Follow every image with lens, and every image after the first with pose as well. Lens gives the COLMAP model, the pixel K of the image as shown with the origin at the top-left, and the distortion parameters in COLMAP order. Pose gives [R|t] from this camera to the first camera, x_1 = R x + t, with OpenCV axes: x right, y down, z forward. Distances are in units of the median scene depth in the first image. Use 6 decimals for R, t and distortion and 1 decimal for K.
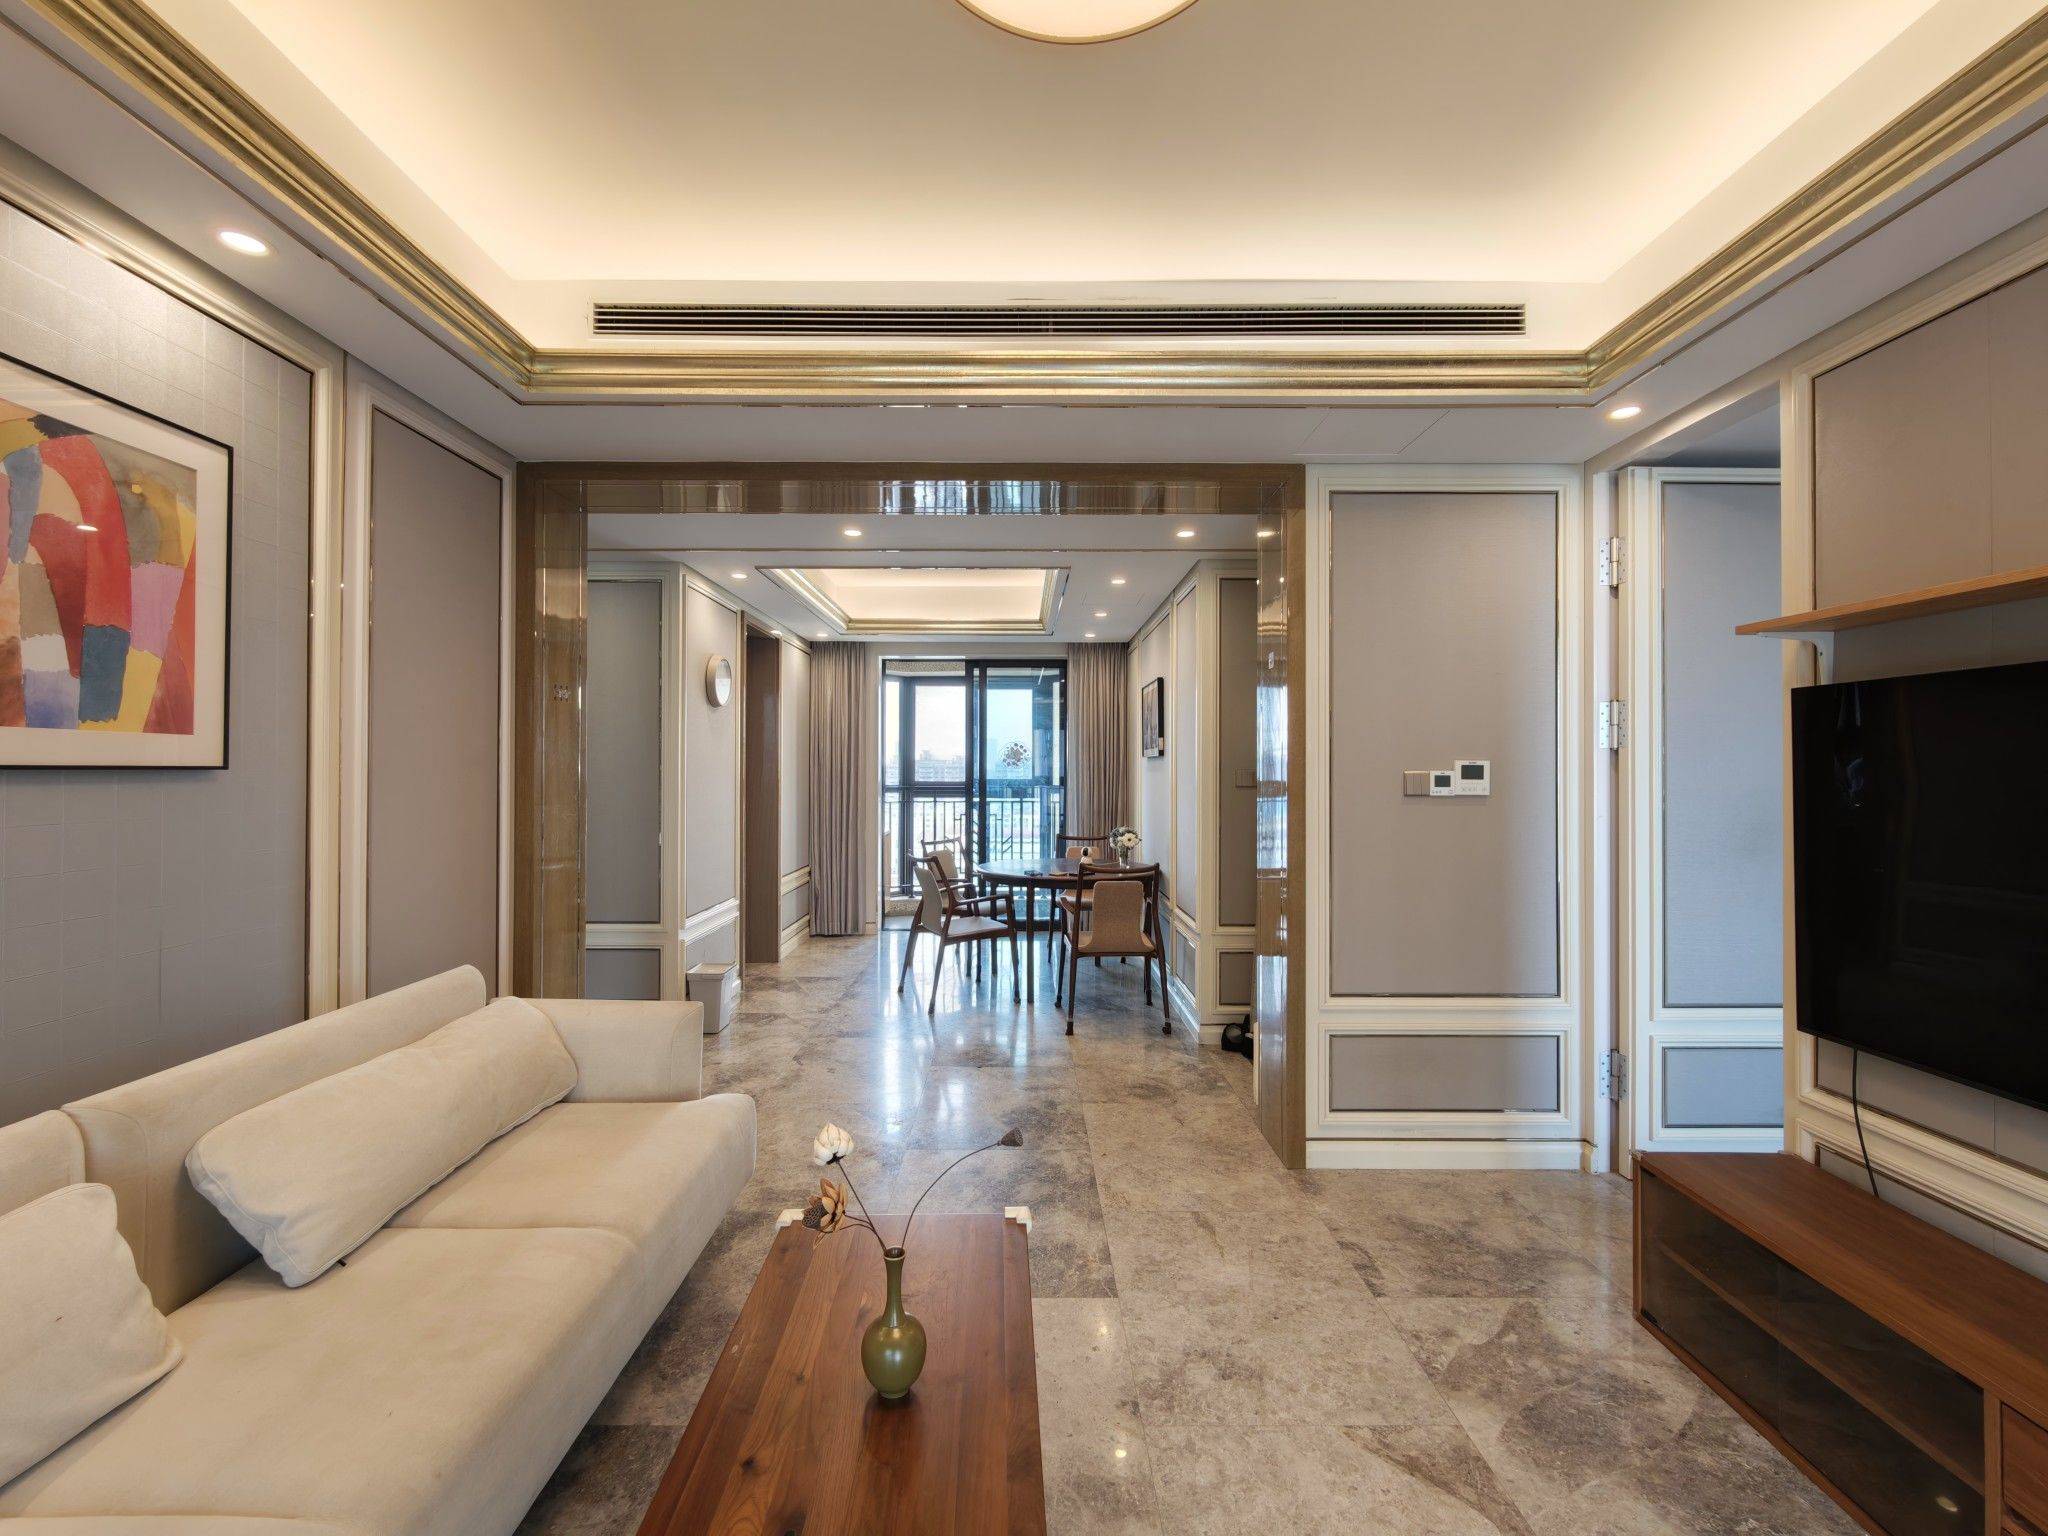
lens RADIAL K [[854.3, 0, 1024.0], [0, 854.3, 768.0], [0, 0, 1]] dist [-0.000136, 0.000006]
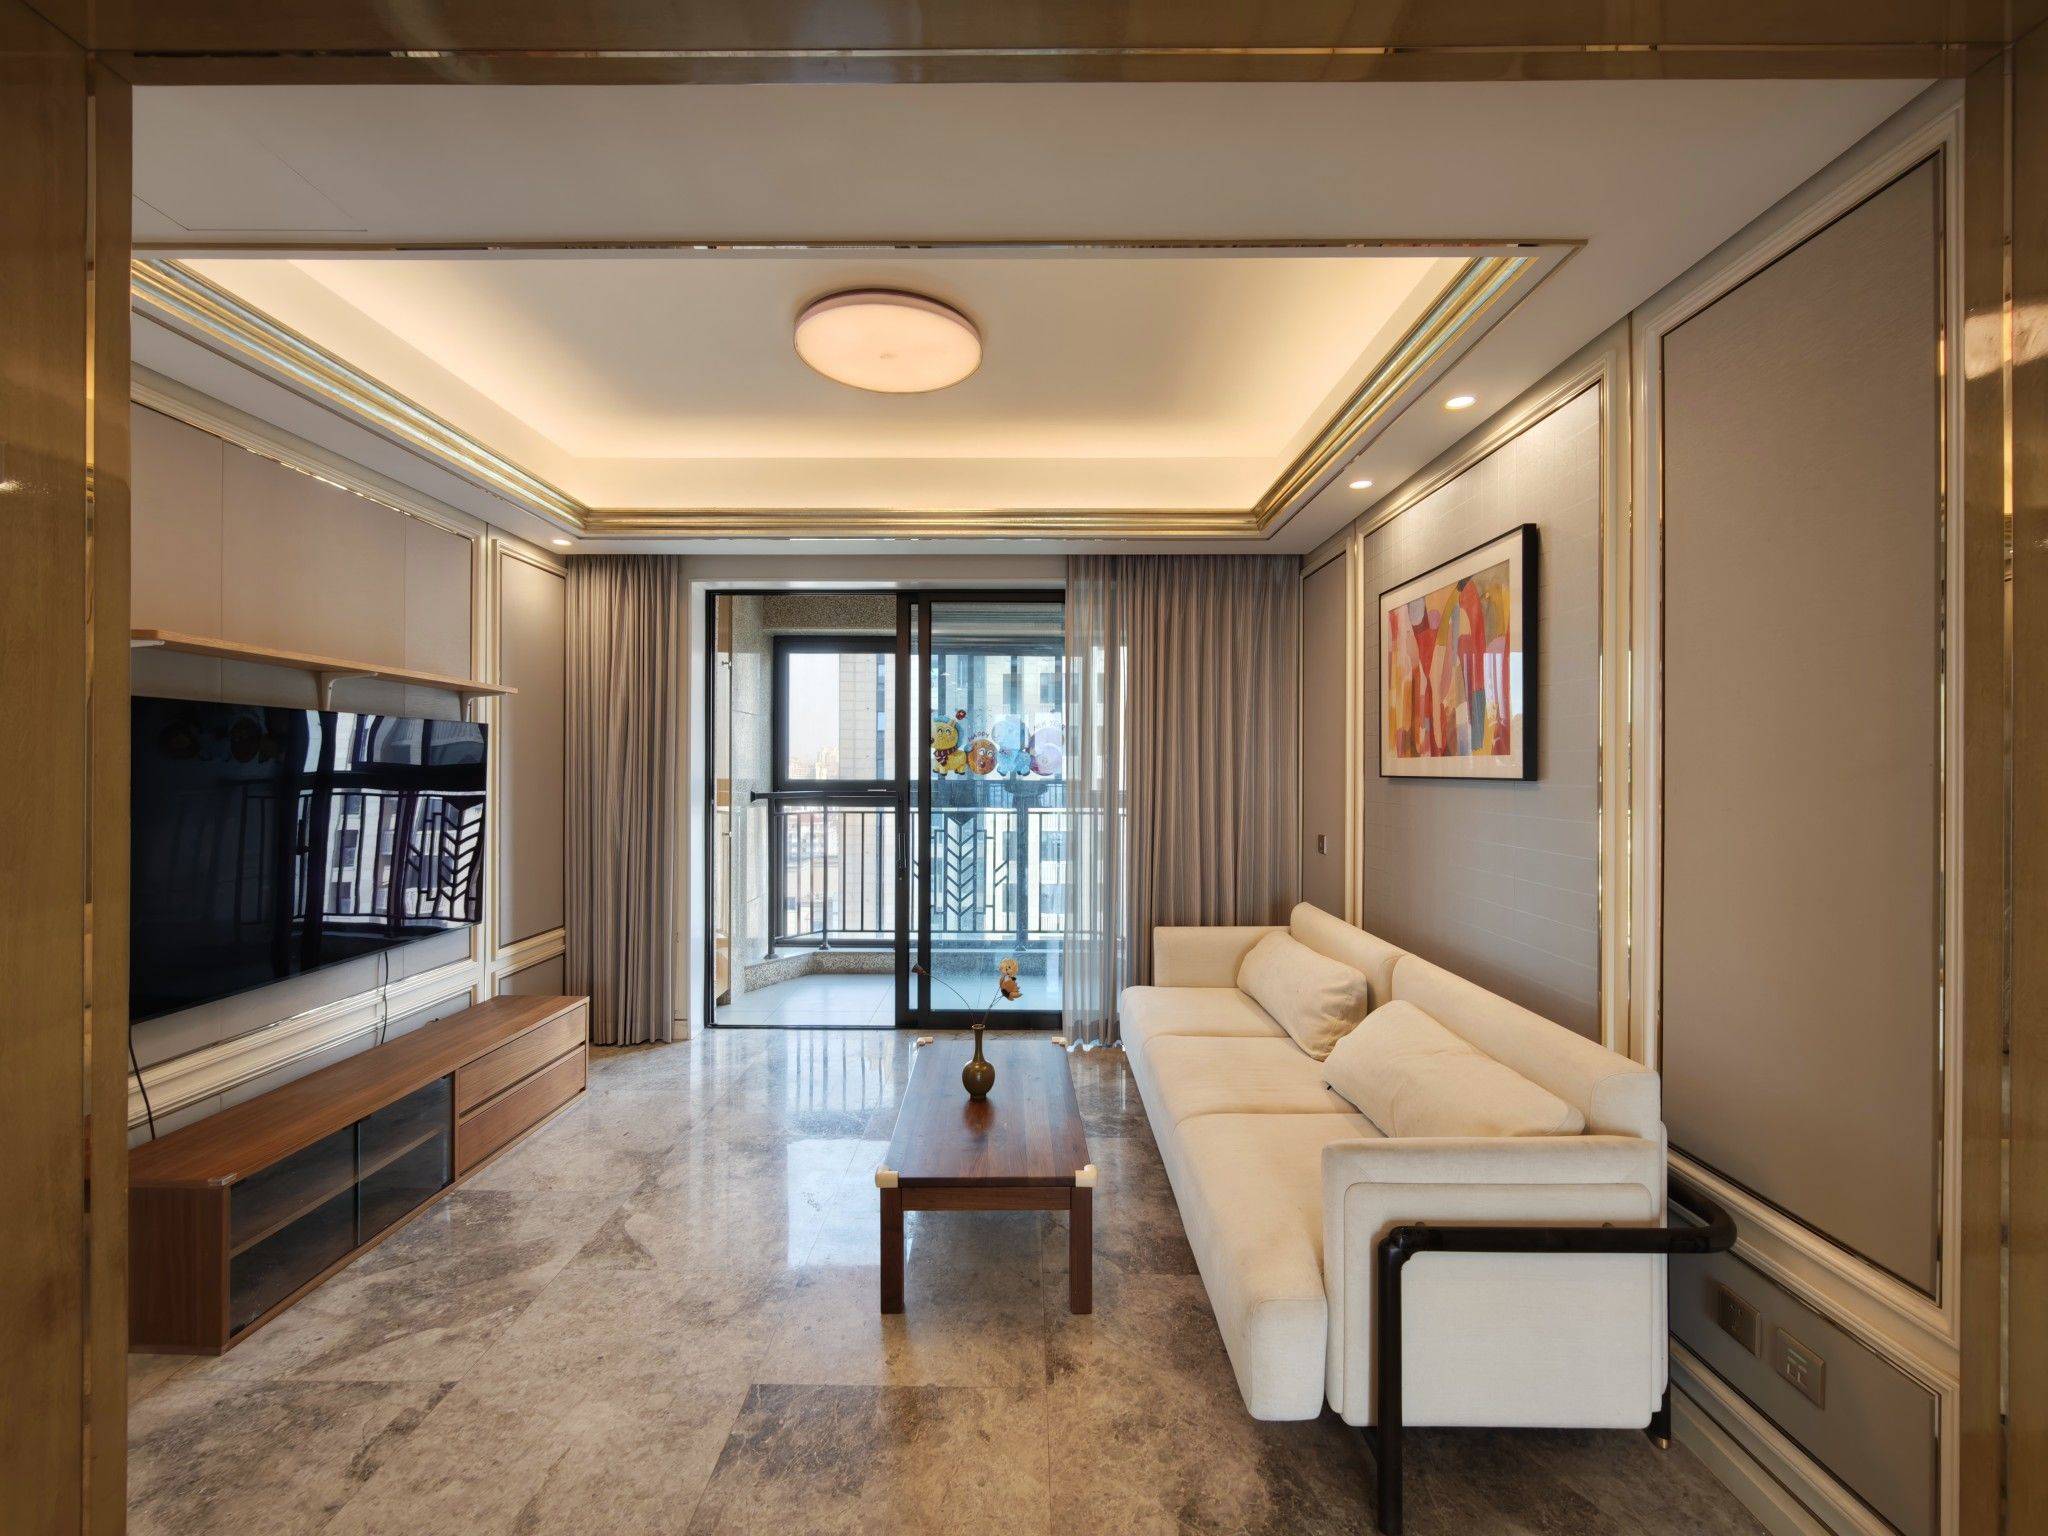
lens RADIAL K [[854.3, 0, 1024.0], [0, 854.3, 768.0], [0, 0, 1]] dist [-0.000136, 0.000006]
pose [[-0.999955, -0.005465, 0.007765, -0.191939], [-0.005513, 0.999966, -0.006083, -0.005546], [-0.007732, -0.006126, -0.999951, 2.108456]]
